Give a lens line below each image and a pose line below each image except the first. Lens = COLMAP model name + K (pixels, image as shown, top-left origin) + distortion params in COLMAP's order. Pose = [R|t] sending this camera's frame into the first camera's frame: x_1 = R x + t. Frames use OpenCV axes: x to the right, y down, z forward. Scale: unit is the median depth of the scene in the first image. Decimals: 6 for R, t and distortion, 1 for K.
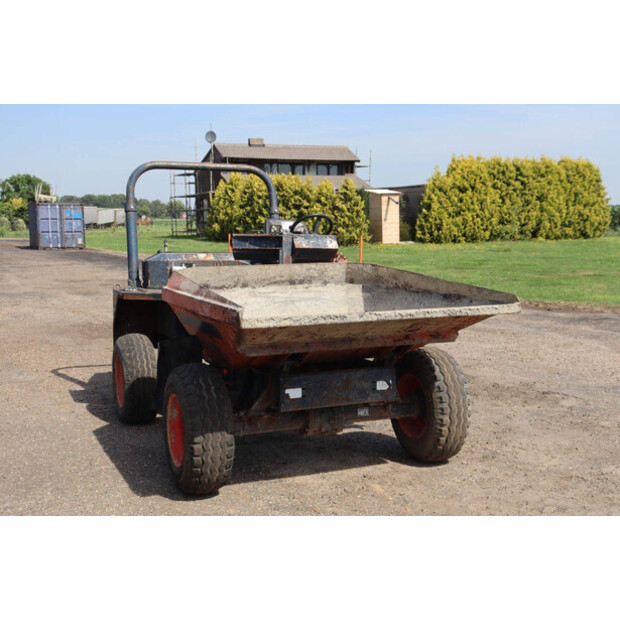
lens RADIAL K [[843.1, 0, 311.3], [0, 843.1, 325.3], [0, 0, 1]] dist [0.061663, 0.028045]
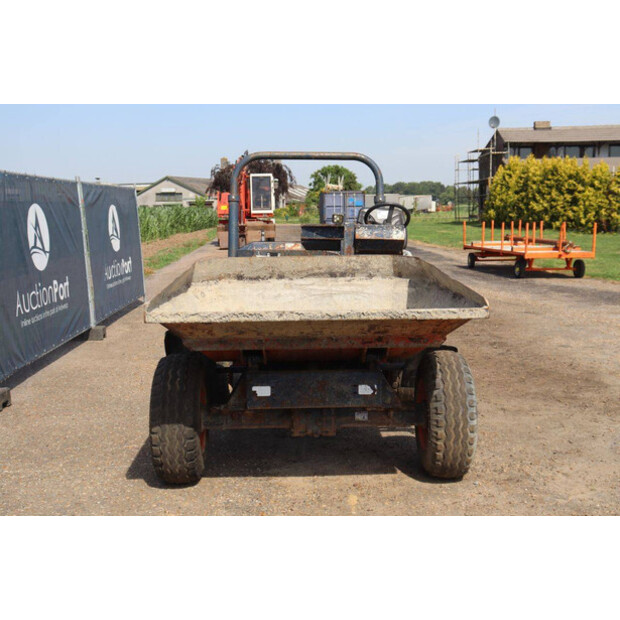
lens RADIAL K [[820.7, 0, 310.0], [0, 820.7, 310.0], [0, 0, 1]] dist [0.021822, 0.069349]
pose [[0.926335, 0.041666, -0.374389, 0.285461], [-0.040737, 0.999116, 0.010398, -0.018103], [0.374491, 0.005620, 0.927214, 0.113922]]
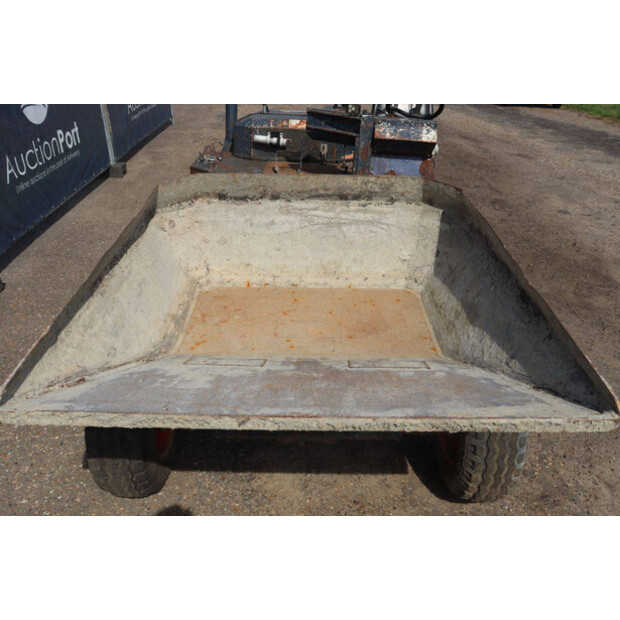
lens RADIAL K [[564.7, 0, 317.3], [0, 564.7, 309.9], [0, 0, 1]] dist [-0.072999, 0.016596]
pose [[0.919078, 0.213676, -0.331117, 0.131499], [-0.077807, 0.922090, 0.379072, -0.135349], [0.386318, -0.322634, 0.864098, 0.498886]]
